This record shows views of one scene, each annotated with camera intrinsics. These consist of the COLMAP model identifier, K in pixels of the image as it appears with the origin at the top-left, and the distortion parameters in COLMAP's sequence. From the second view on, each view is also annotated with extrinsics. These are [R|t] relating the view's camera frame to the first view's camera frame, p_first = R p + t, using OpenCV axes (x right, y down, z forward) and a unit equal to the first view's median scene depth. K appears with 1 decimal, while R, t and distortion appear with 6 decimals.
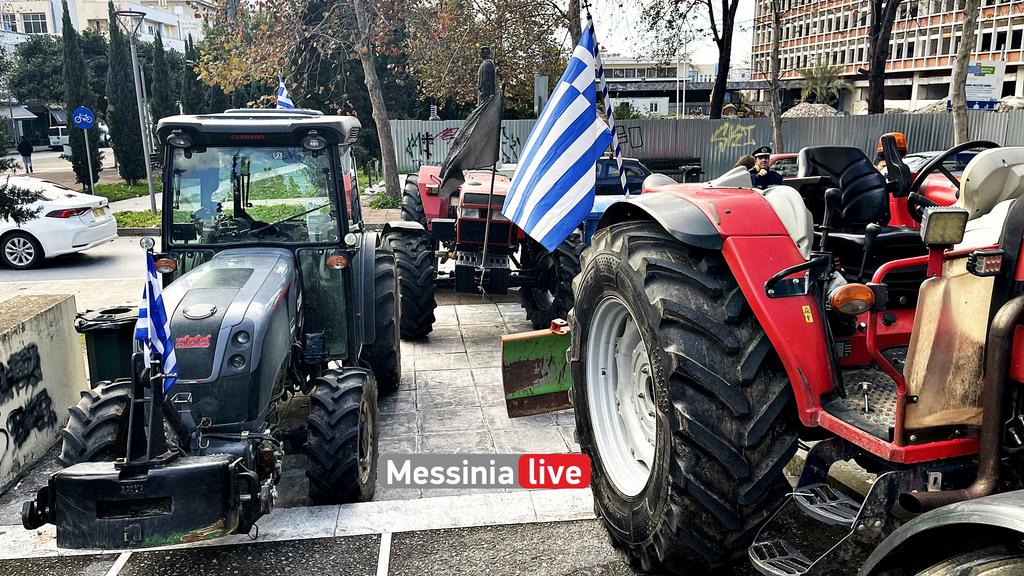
lens RADIAL K [[758.8, 0, 517.1], [0, 758.8, 289.1], [0, 0, 1]] dist [0.060974, -0.078354]
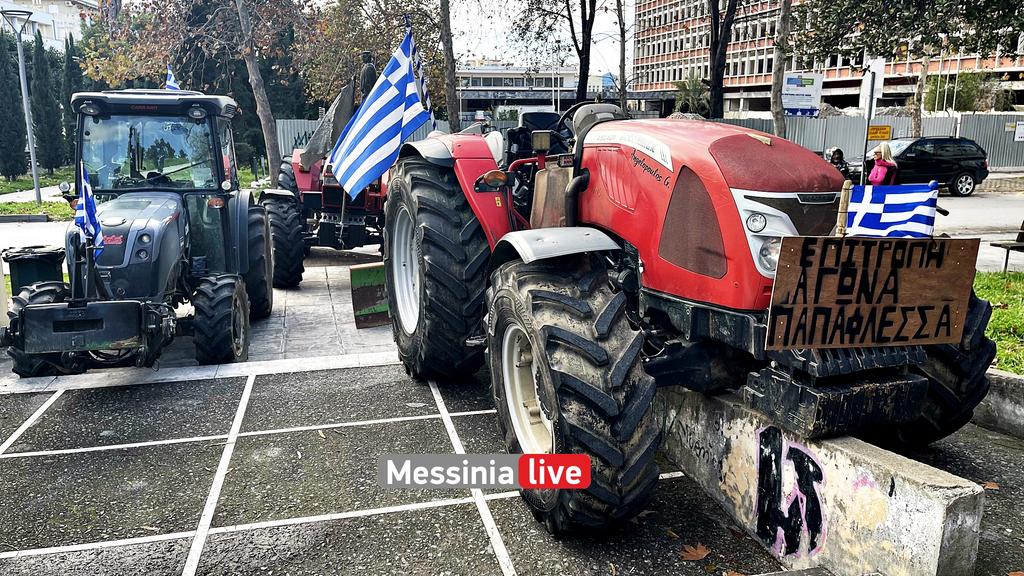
lens RADIAL K [[758.8, 0, 512.1], [0, 758.8, 284.1], [0, 0, 1]] dist [0.060974, -0.078354]
pose [[0.992158, -0.015233, 0.124057, 0.092594], [0.017324, 0.999725, -0.015795, 0.116439], [-0.123782, 0.017821, 0.992149, -0.328358]]
